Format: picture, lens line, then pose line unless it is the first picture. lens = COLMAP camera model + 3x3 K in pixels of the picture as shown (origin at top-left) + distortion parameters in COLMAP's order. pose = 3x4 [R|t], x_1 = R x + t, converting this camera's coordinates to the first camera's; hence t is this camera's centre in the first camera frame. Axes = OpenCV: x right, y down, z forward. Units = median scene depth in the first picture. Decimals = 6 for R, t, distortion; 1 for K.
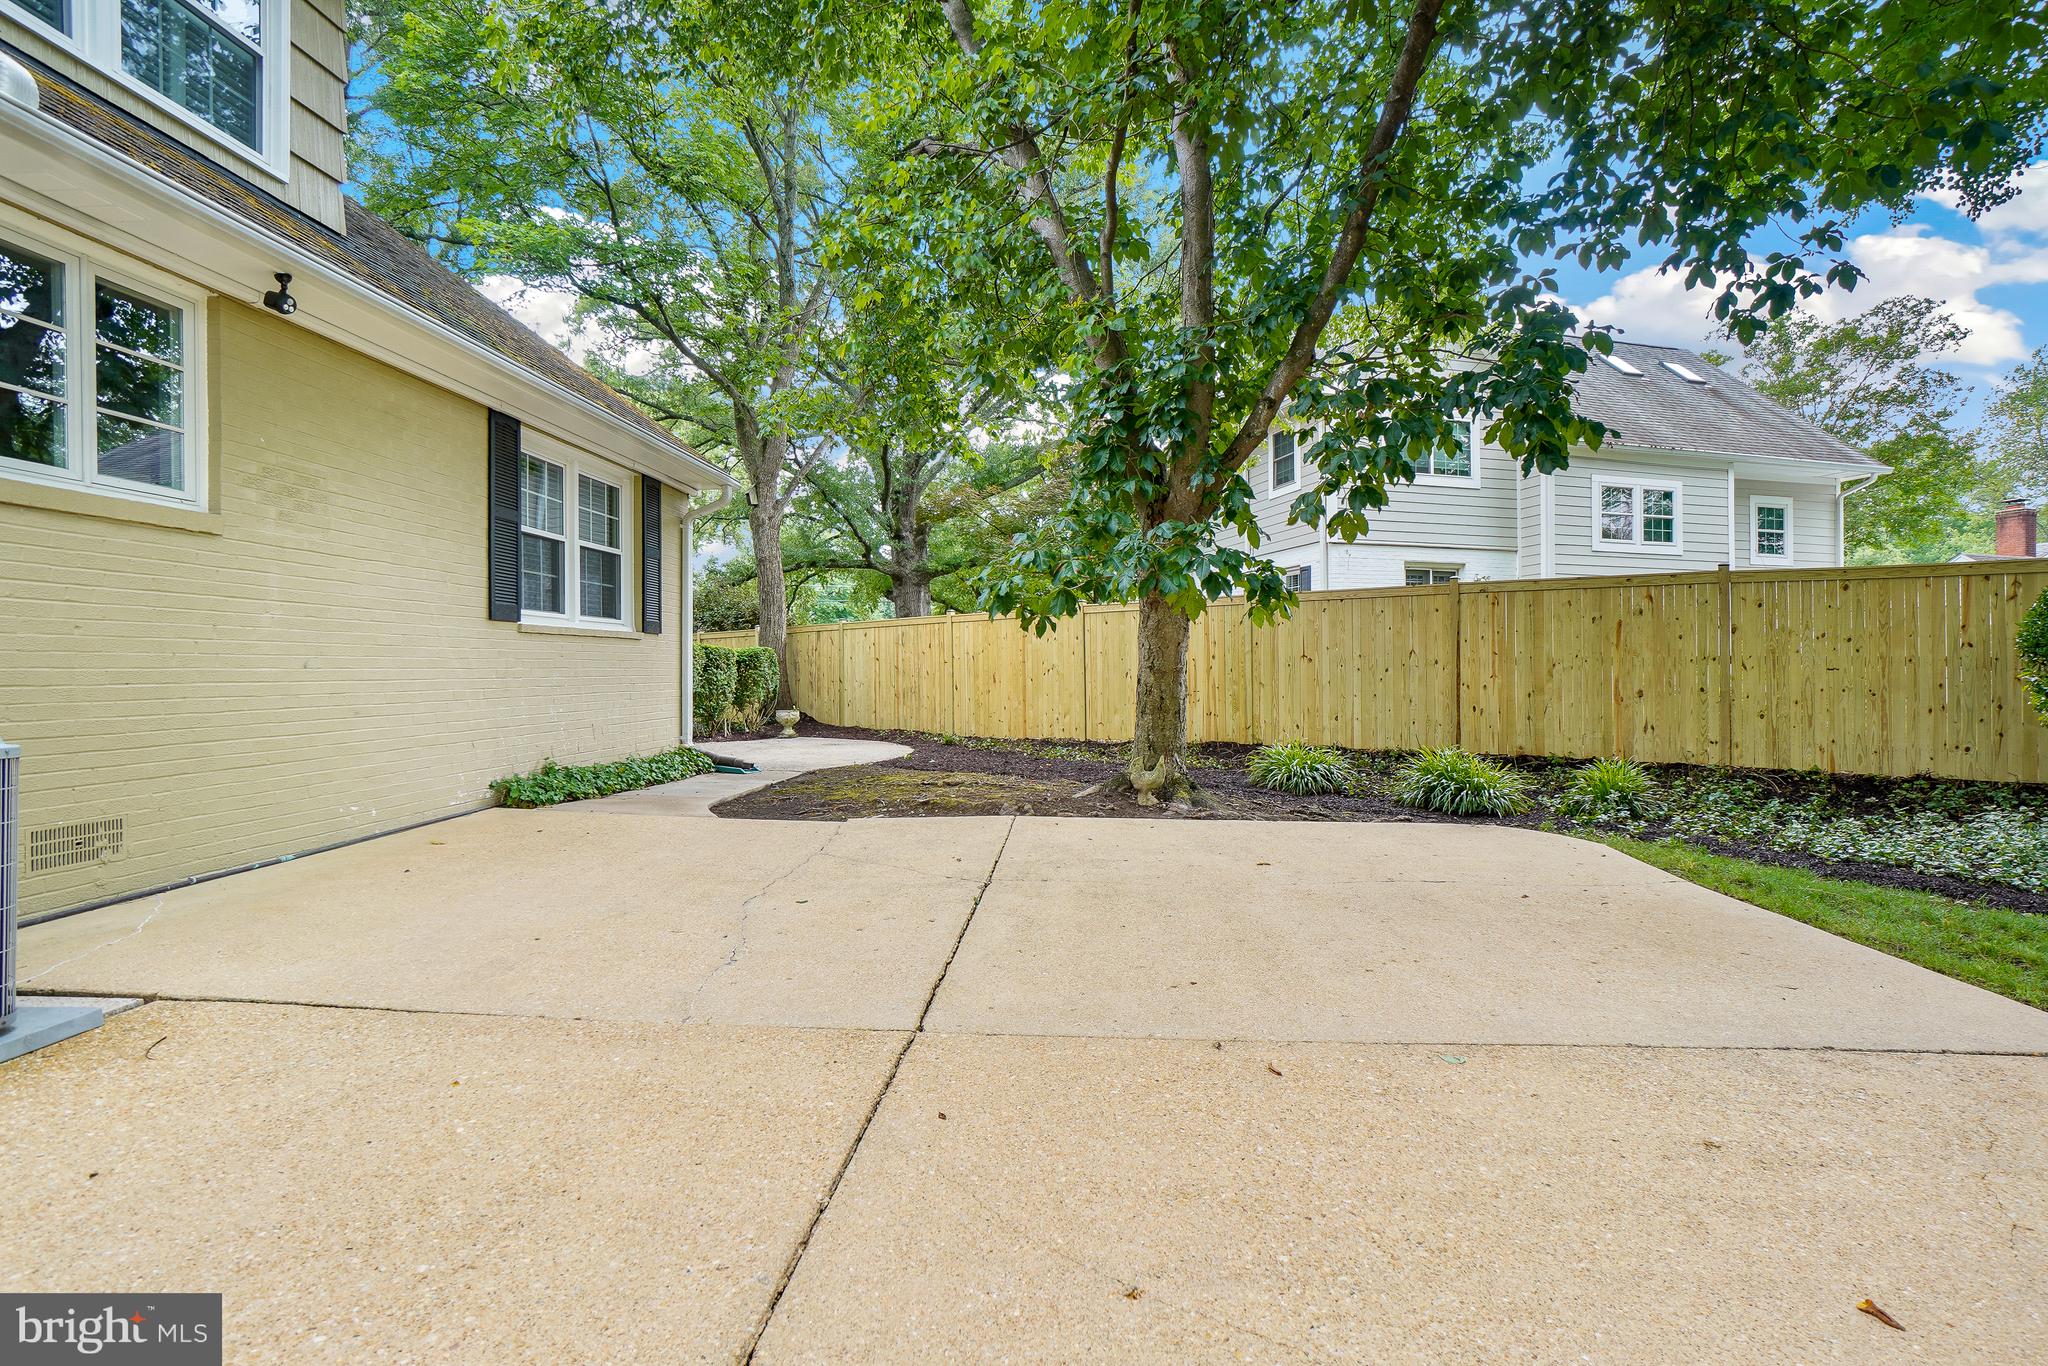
lens RADIAL K [[994.6, 0, 1024.0], [0, 994.6, 683.0], [0, 0, 1]] dist [-0.059551, 0.024330]
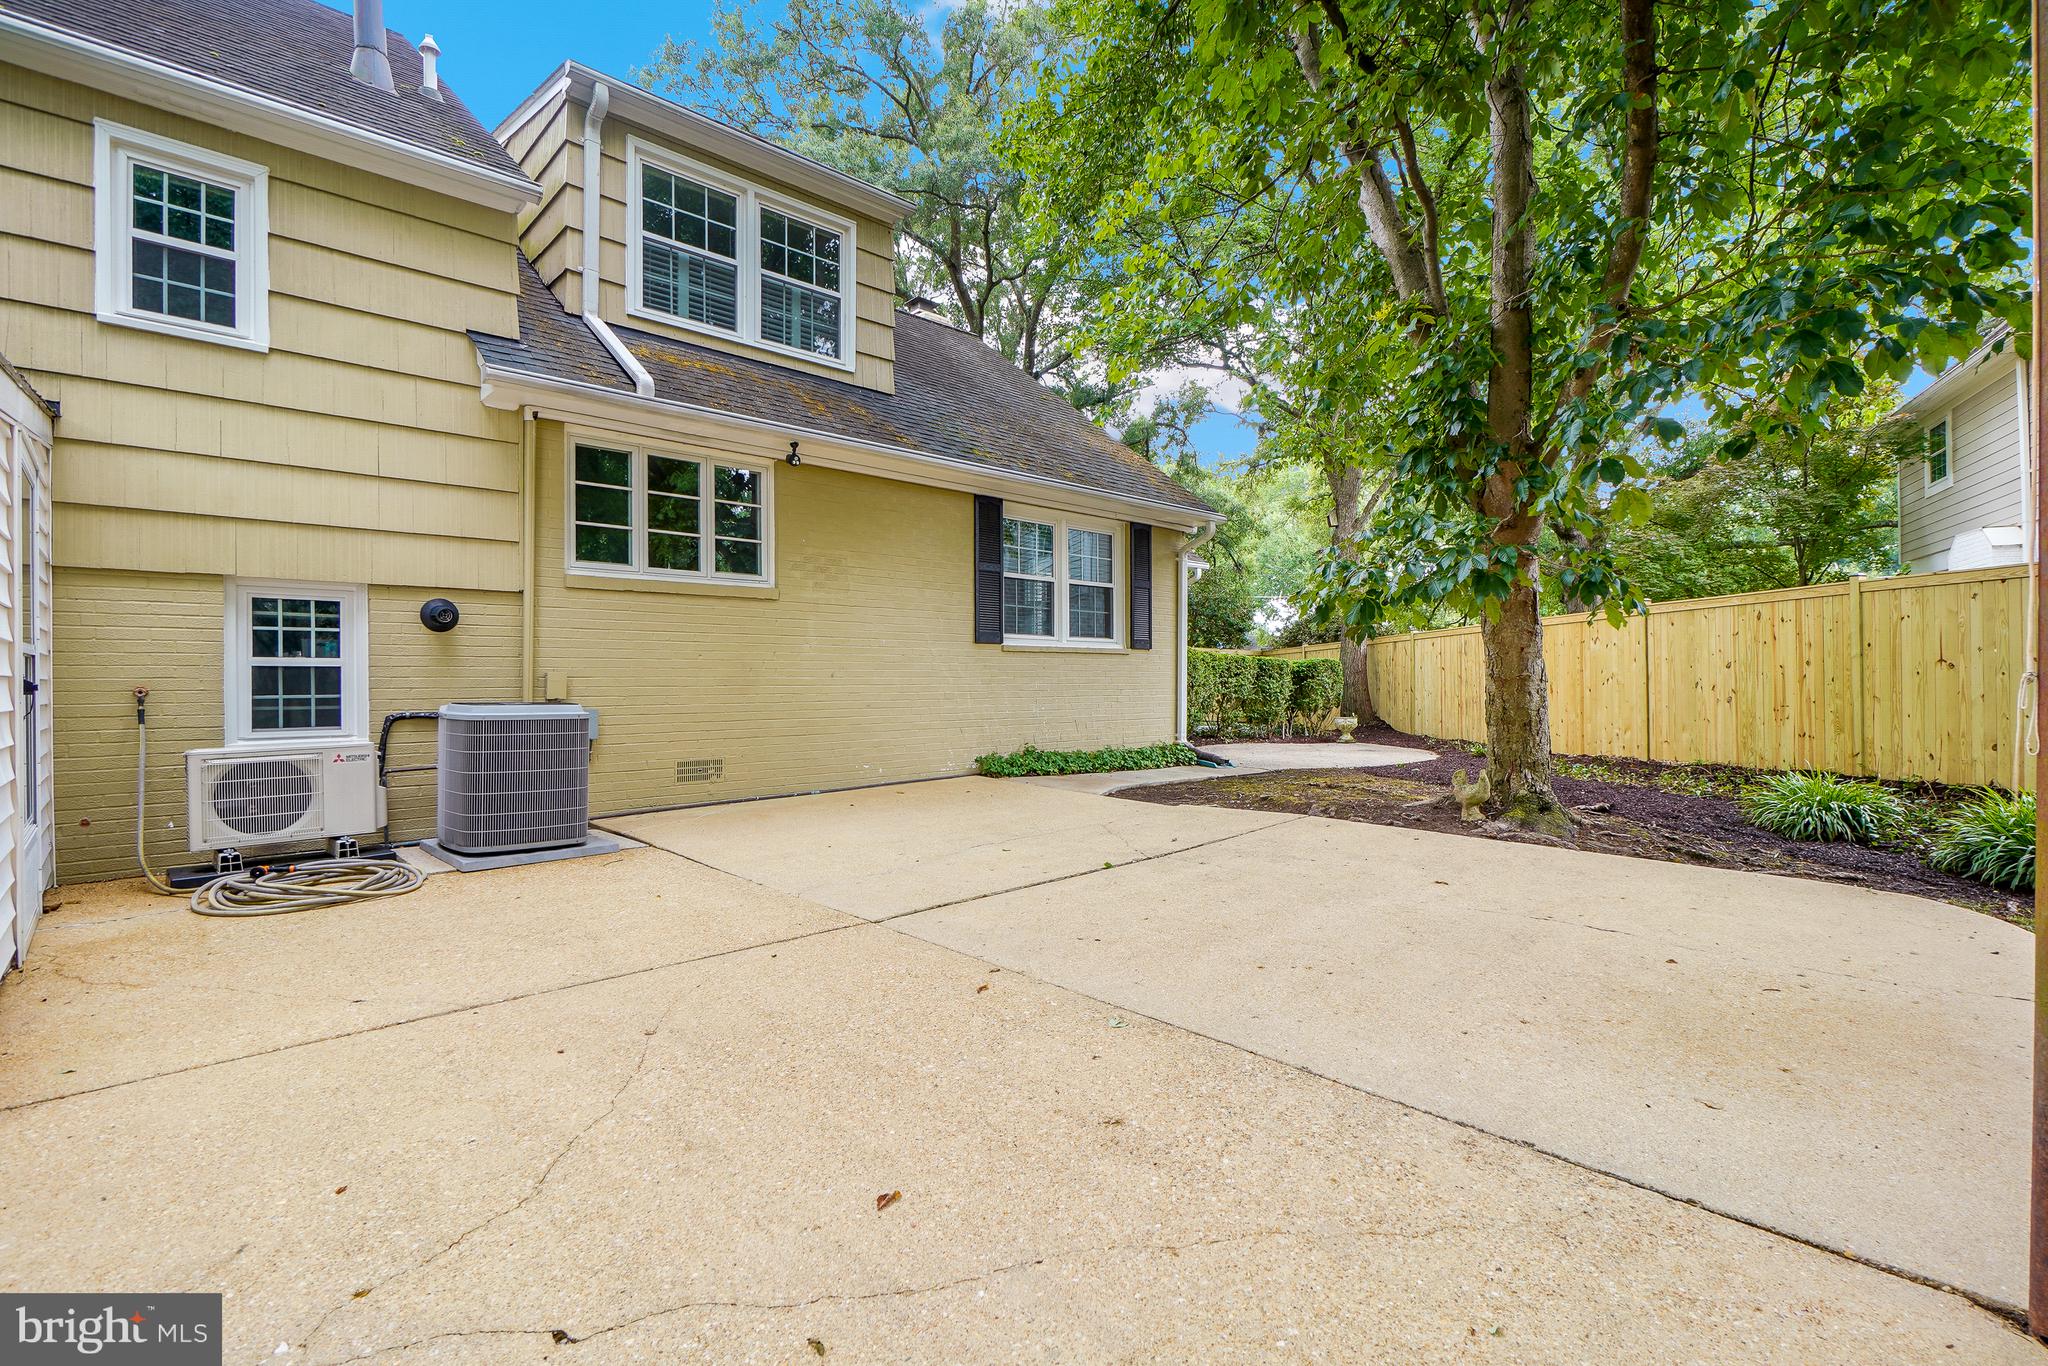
lens RADIAL K [[933.4, 0, 1024.0], [0, 933.4, 683.0], [0, 0, 1]] dist [-0.000440, 0.000089]
pose [[0.731940, 0.002730, -0.681364, 0.413553], [-0.009741, 0.999932, -0.006458, 0.001336], [0.681300, 0.011364, 0.731916, 0.054124]]
